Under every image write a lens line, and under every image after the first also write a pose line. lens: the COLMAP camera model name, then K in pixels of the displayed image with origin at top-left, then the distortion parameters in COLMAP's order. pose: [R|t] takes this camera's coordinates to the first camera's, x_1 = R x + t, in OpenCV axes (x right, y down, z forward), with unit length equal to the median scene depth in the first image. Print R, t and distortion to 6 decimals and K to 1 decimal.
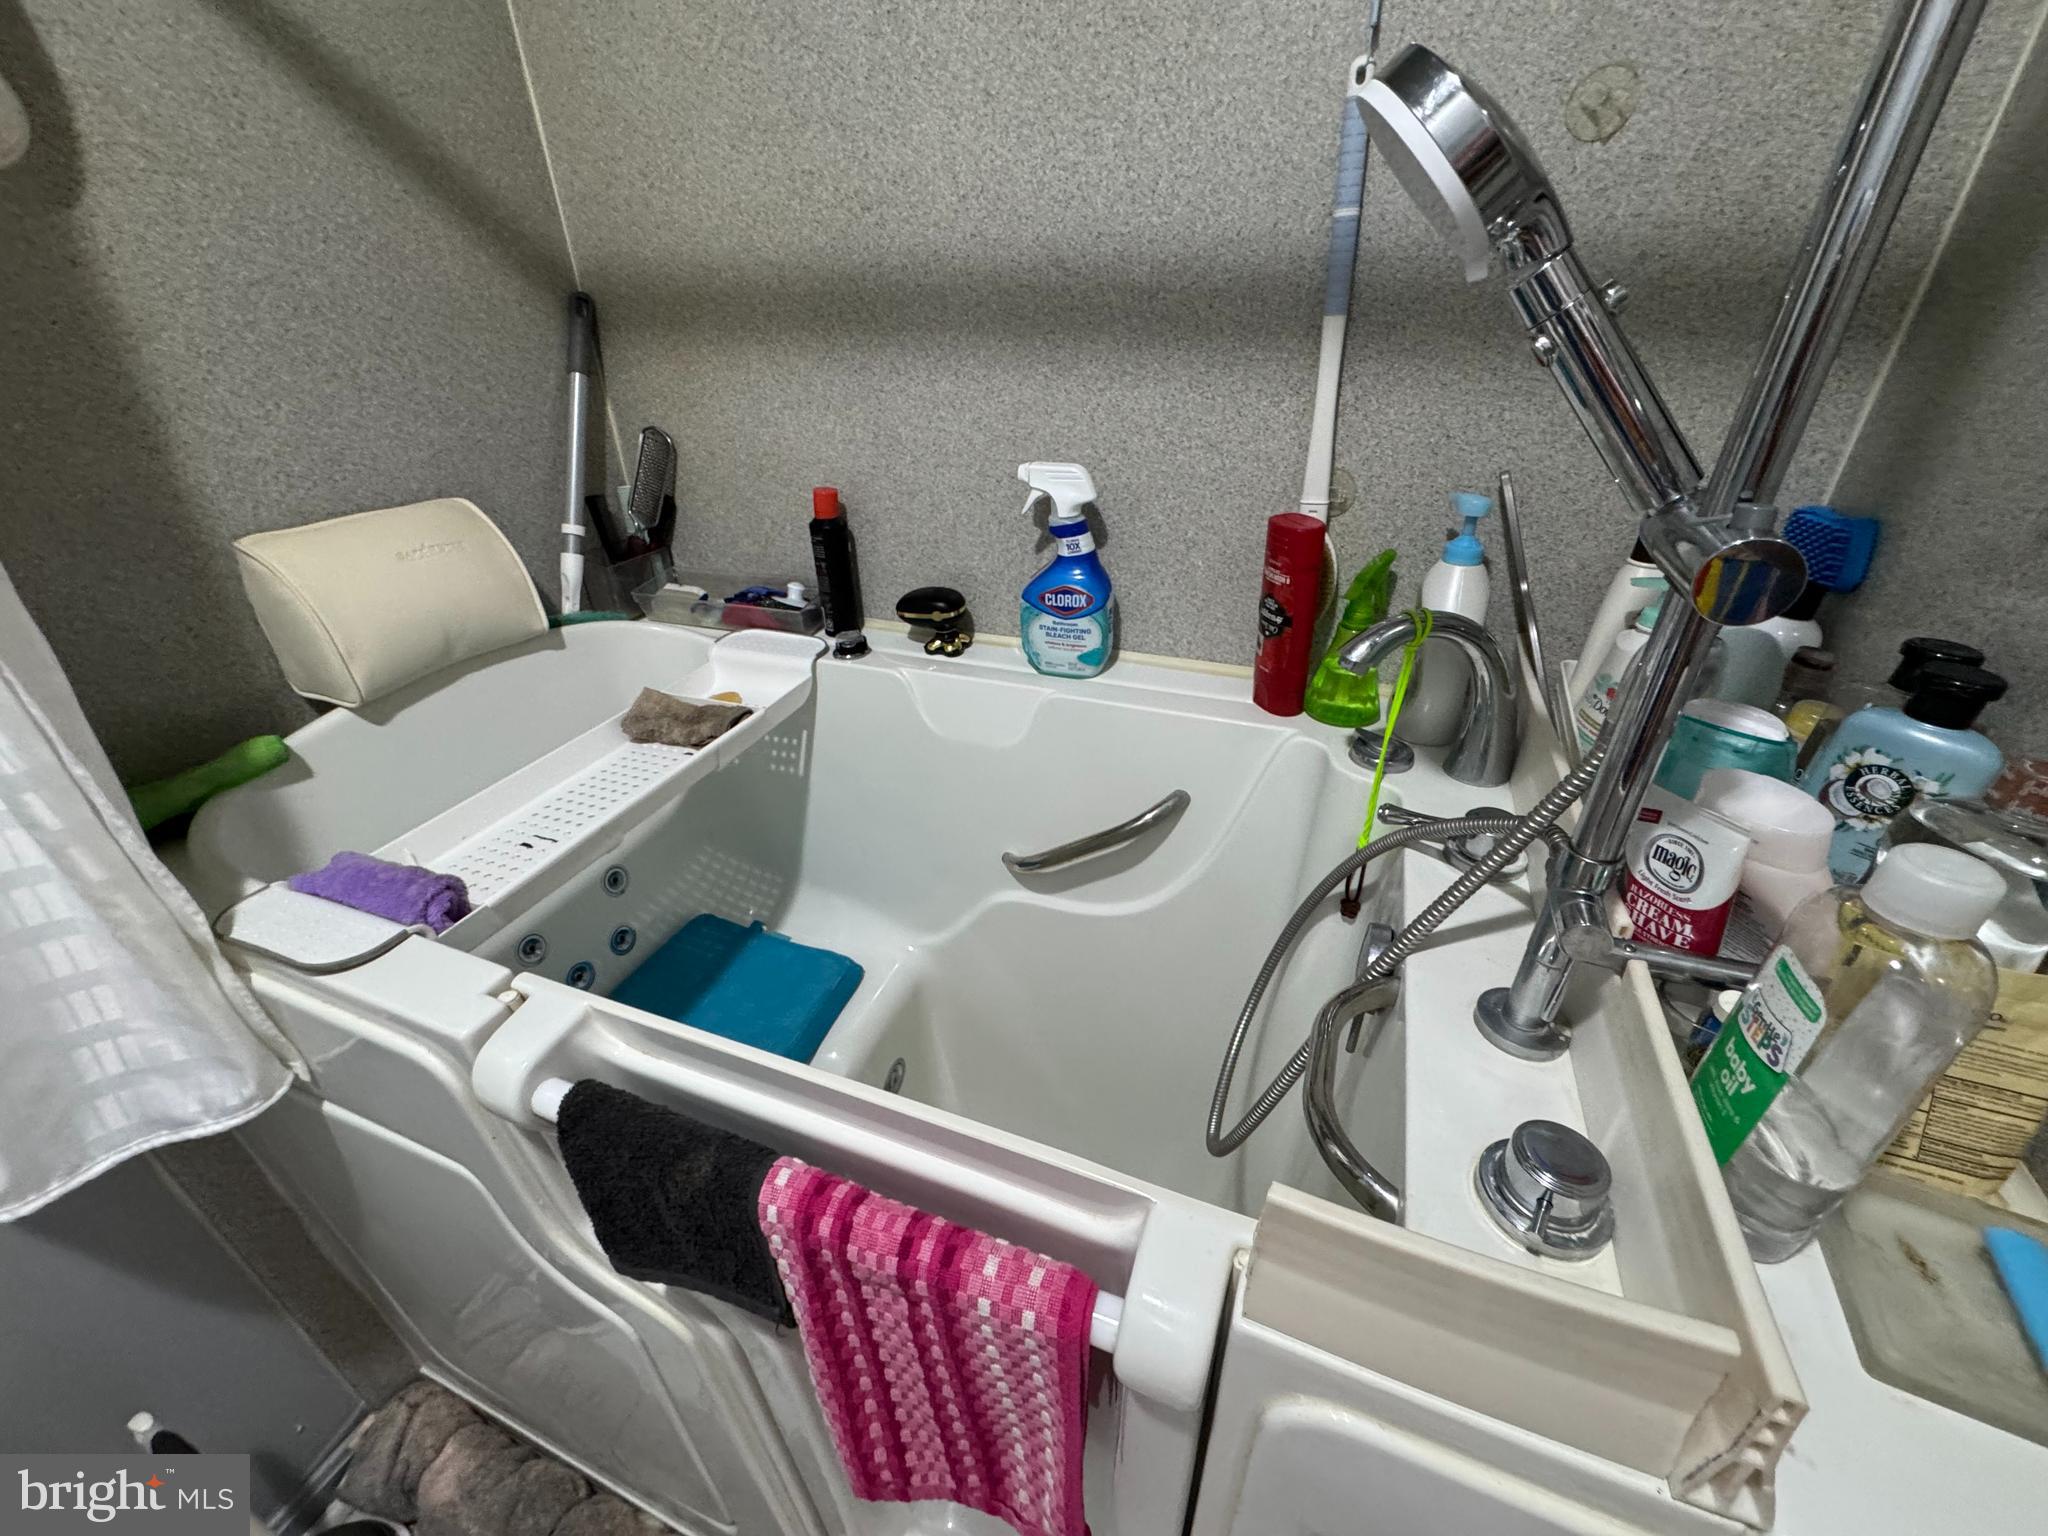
lens RADIAL K [[816.3, 0, 1022.7], [0, 816.3, 763.4], [0, 0, 1]] dist [0.001738, 0.000139]
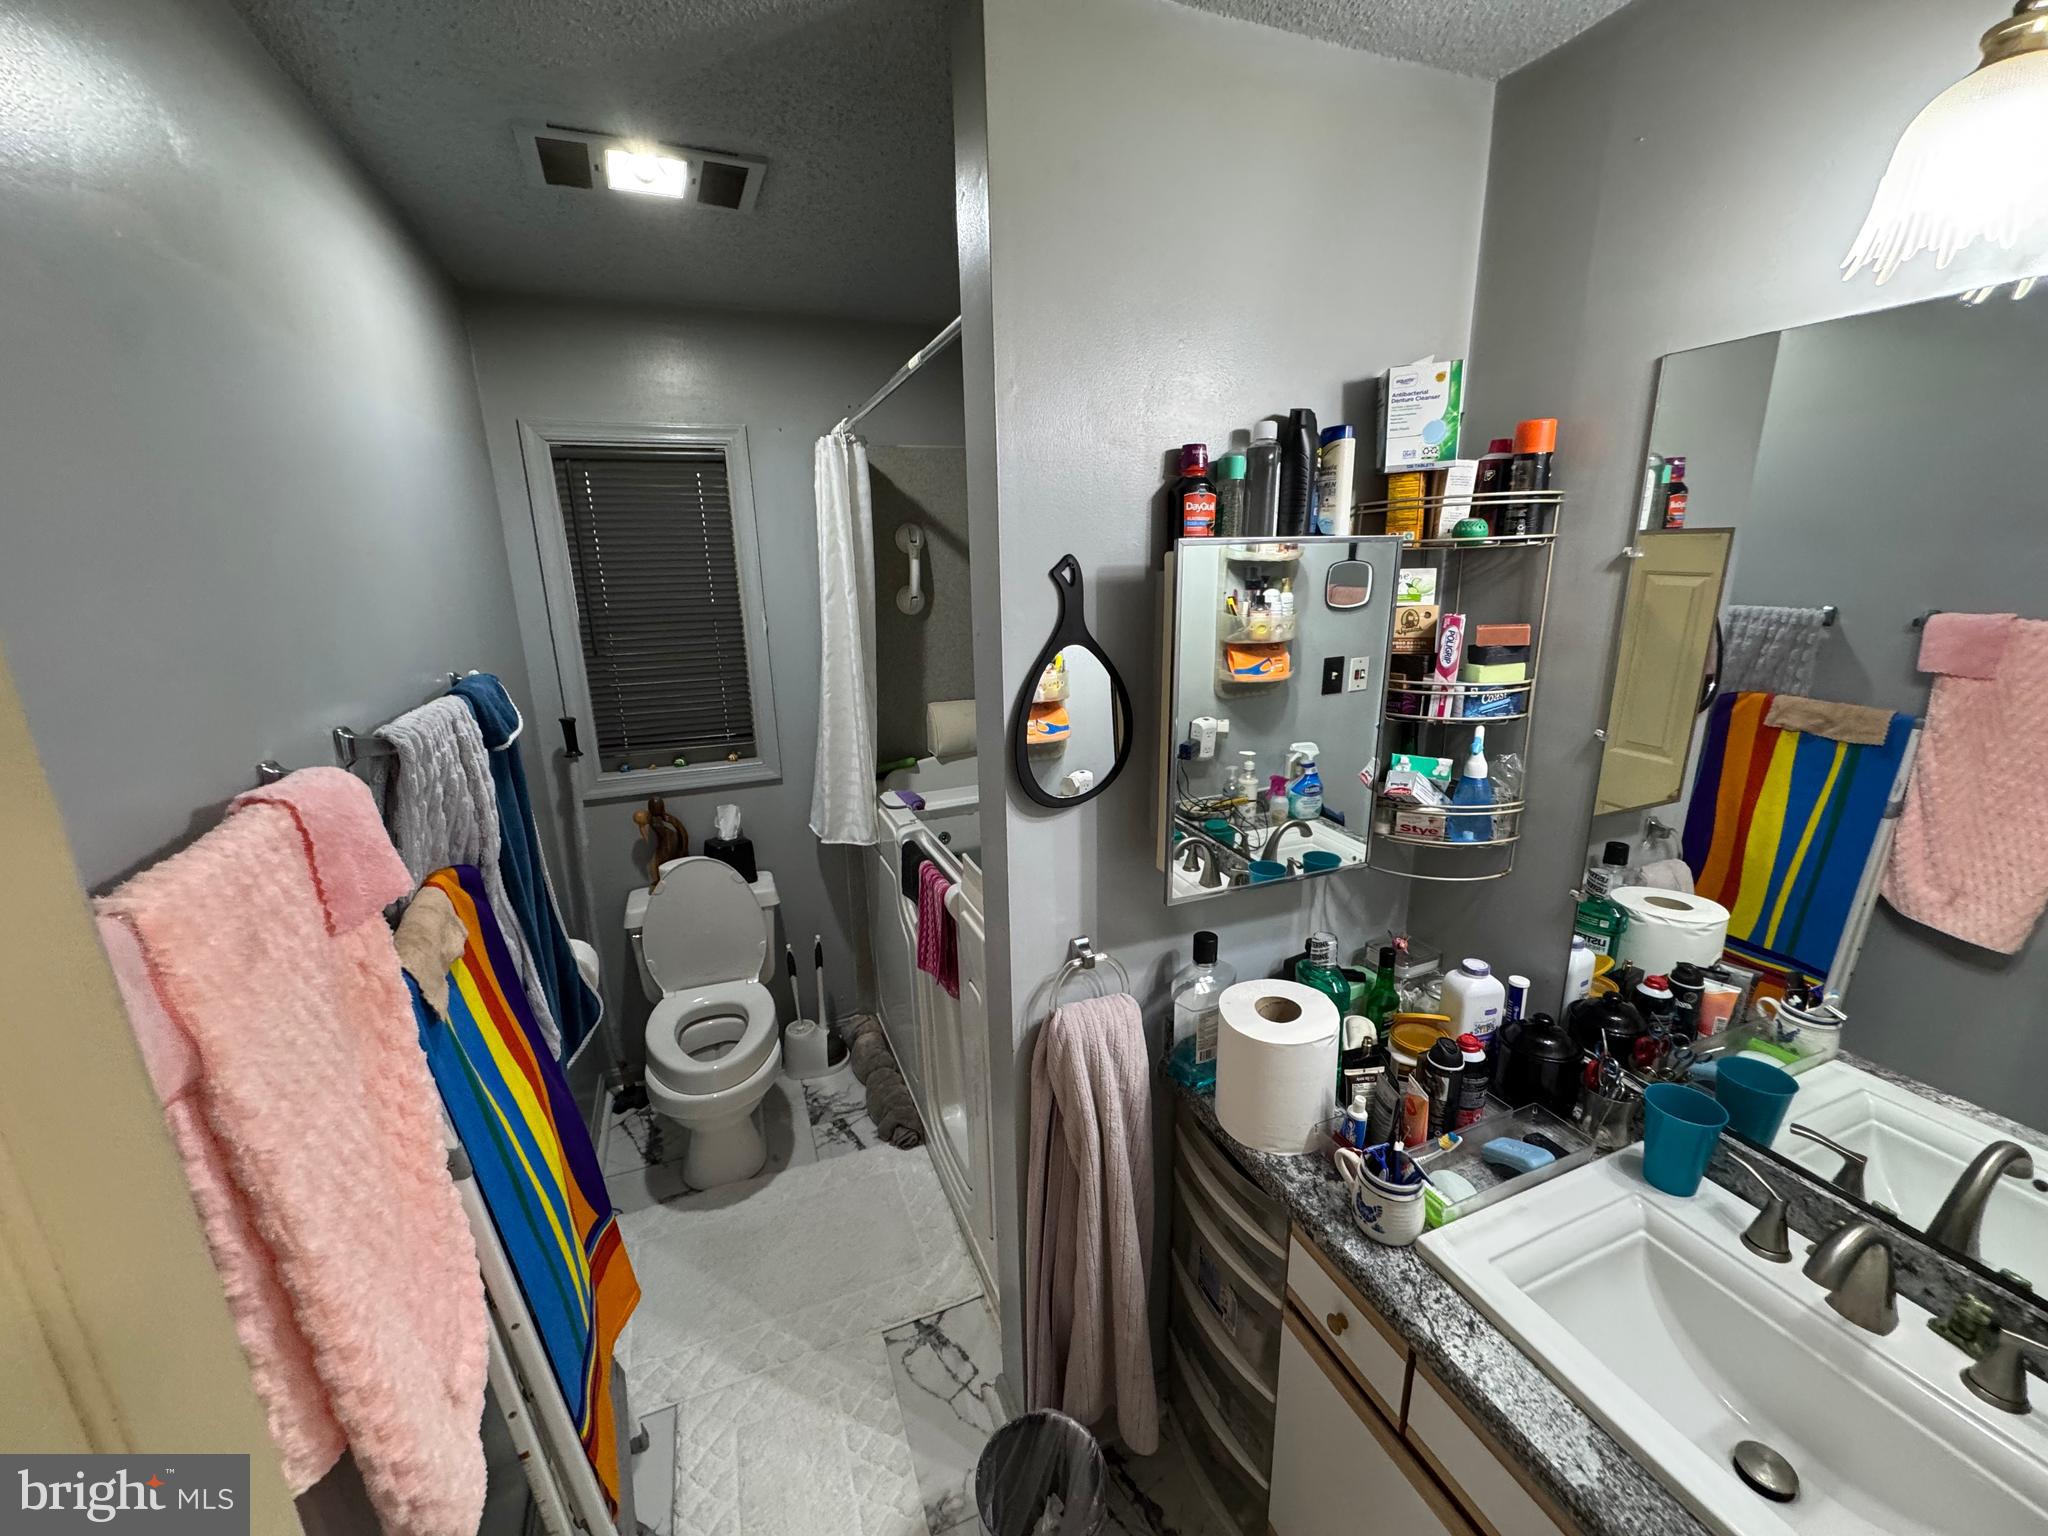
lens RADIAL K [[816.3, 0, 1022.9], [0, 816.3, 764.1], [0, 0, 1]] dist [0.001738, 0.000139]
pose [[0.698539, 0.182696, -0.691857, 2.051346], [-0.348046, 0.931531, -0.105421, 0.224378], [0.625226, 0.314438, 0.714297, -1.322609]]
